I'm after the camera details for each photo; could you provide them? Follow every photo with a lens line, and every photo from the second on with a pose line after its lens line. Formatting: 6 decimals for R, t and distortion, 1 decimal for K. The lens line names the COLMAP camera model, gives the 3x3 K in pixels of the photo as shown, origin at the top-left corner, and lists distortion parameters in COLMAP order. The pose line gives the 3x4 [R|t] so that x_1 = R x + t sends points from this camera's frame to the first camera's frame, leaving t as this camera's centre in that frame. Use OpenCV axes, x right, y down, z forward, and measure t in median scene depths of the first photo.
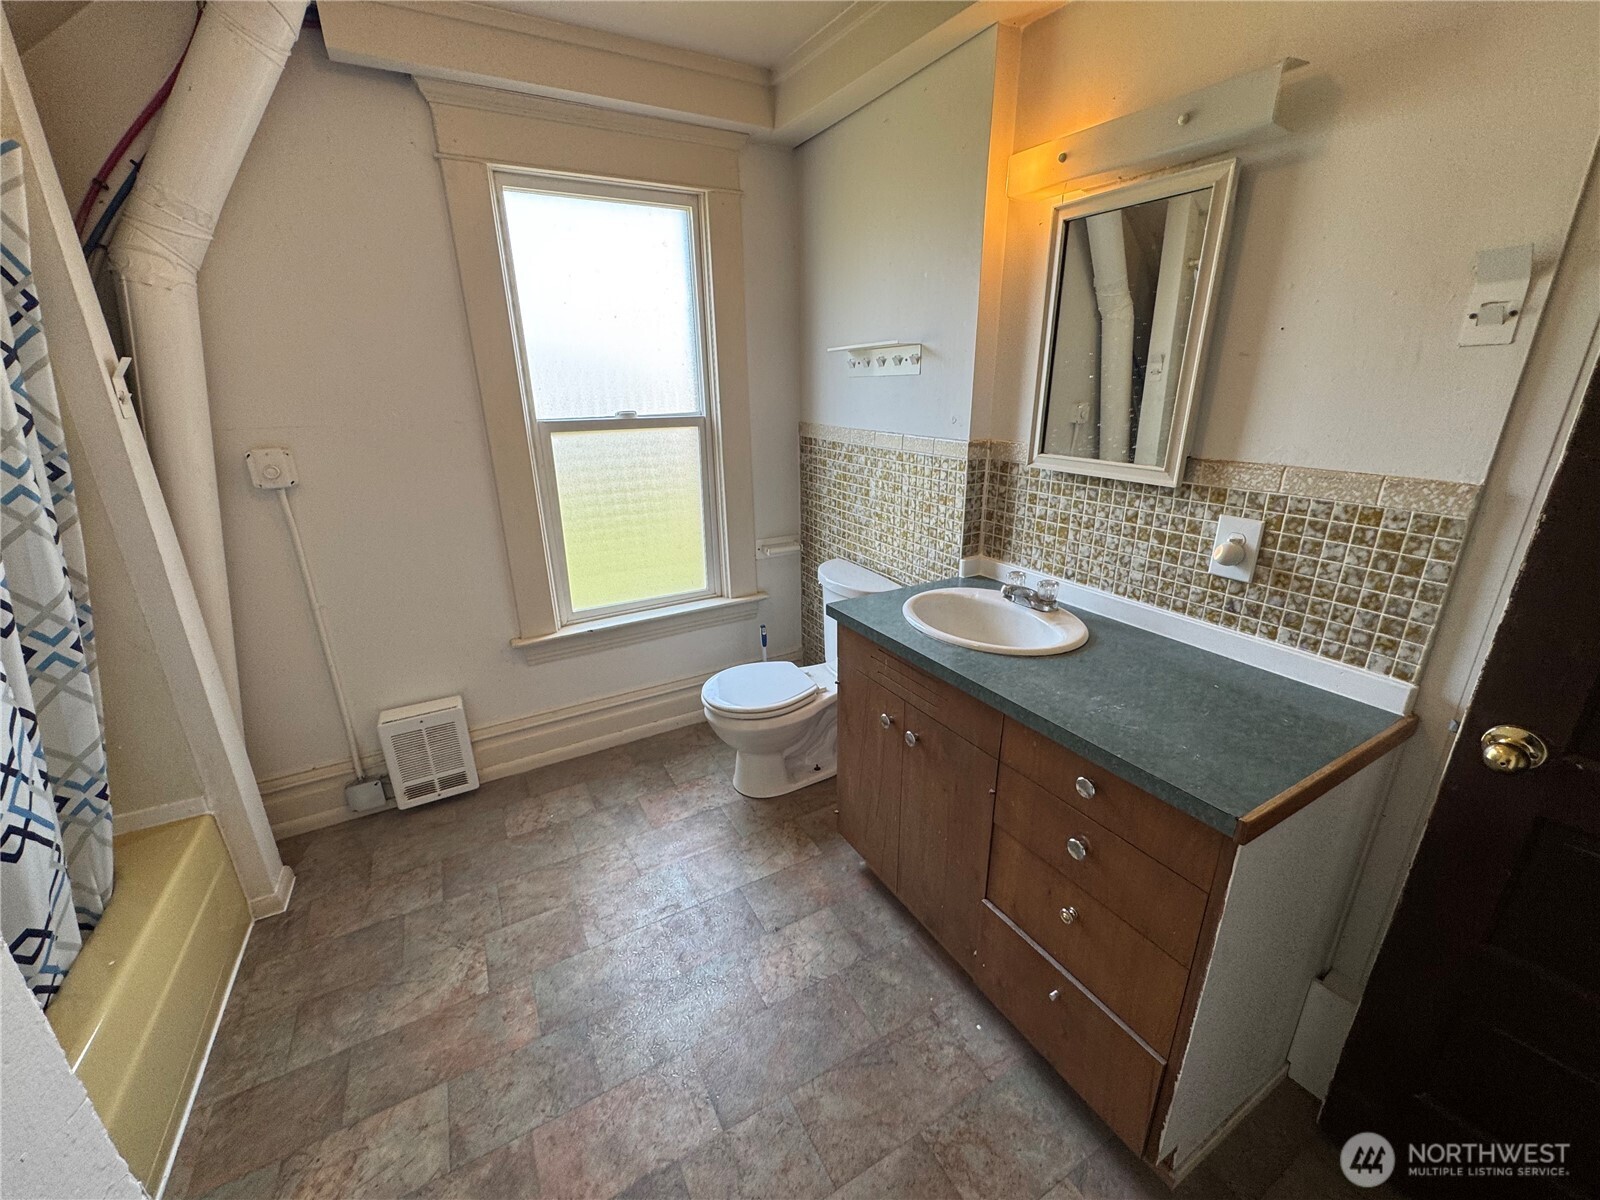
lens RADIAL K [[639.5, 0, 800.0], [0, 639.5, 600.0], [0, 0, 1]] dist [-0.001503, 0.000191]
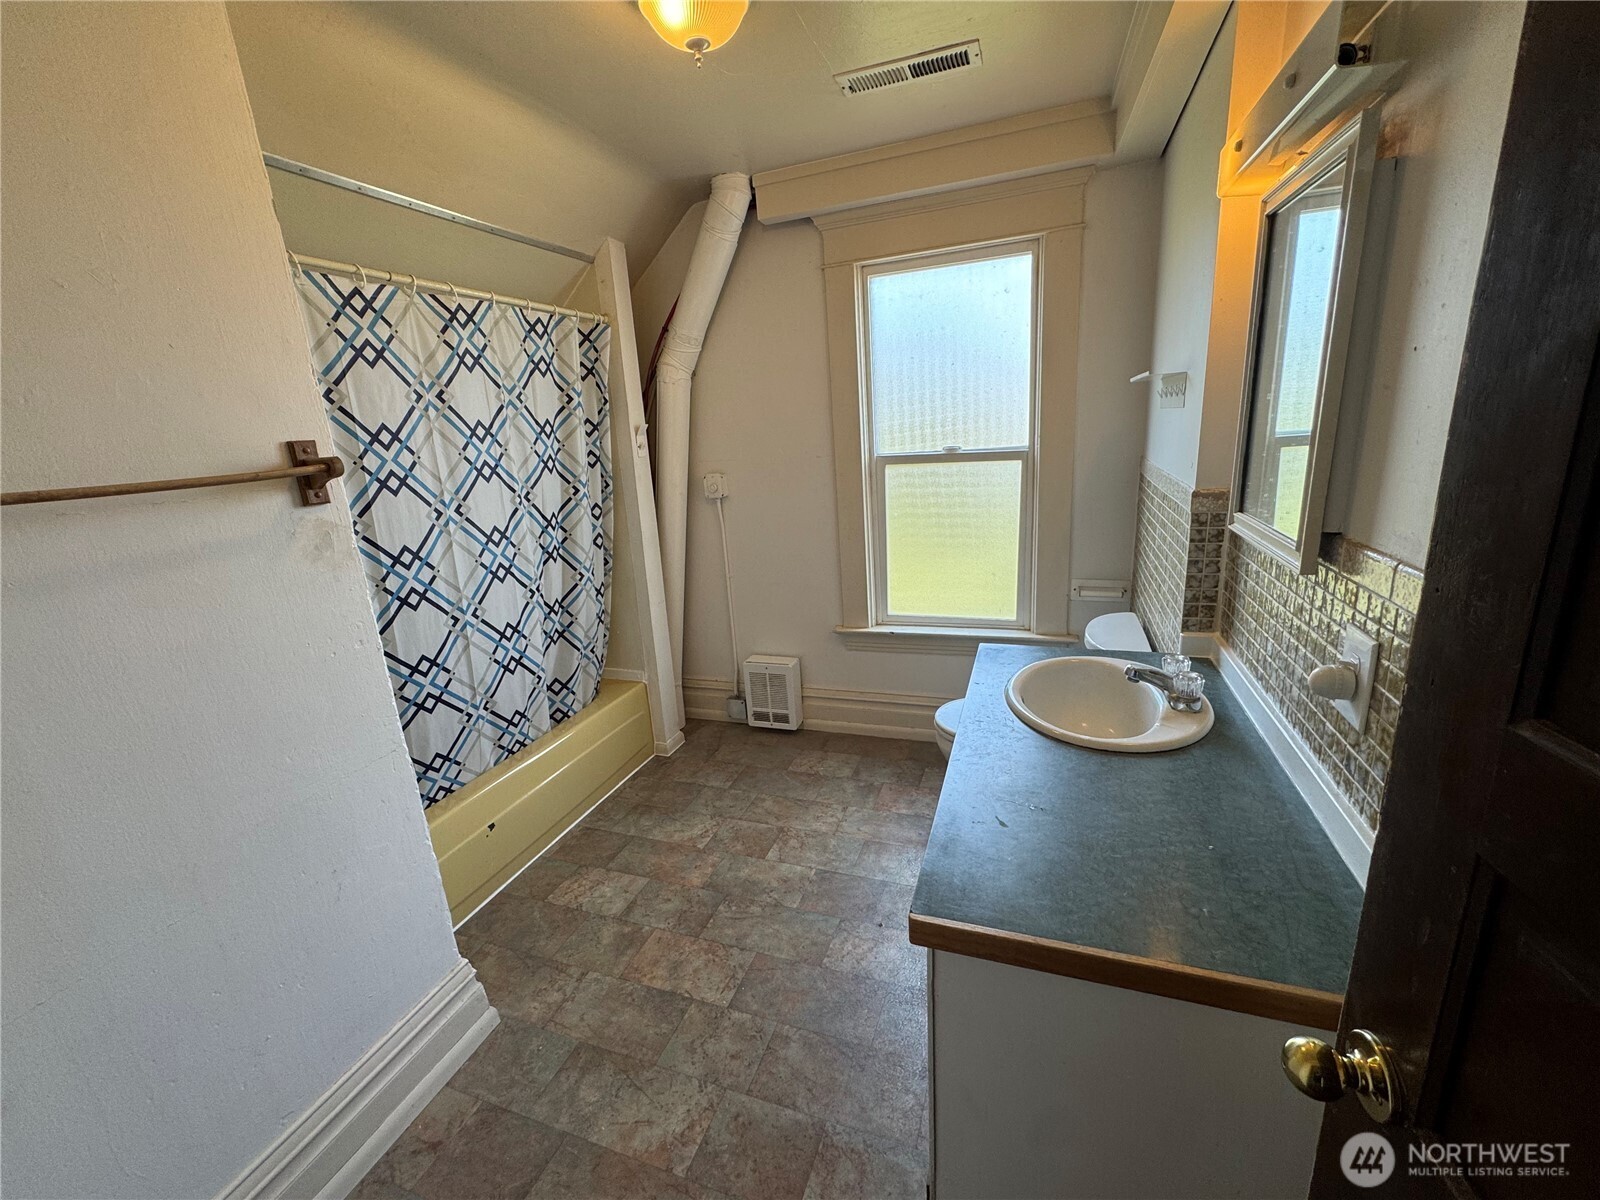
lens RADIAL K [[656.6, 0, 800.0], [0, 656.6, 600.0], [0, 0, 1]] dist [0.001946, 0.000267]
pose [[0.651529, 0.172430, -0.738768, 0.484845], [-0.192712, 0.979500, 0.058662, -0.053640], [0.733738, 0.104150, 0.671402, 0.071142]]
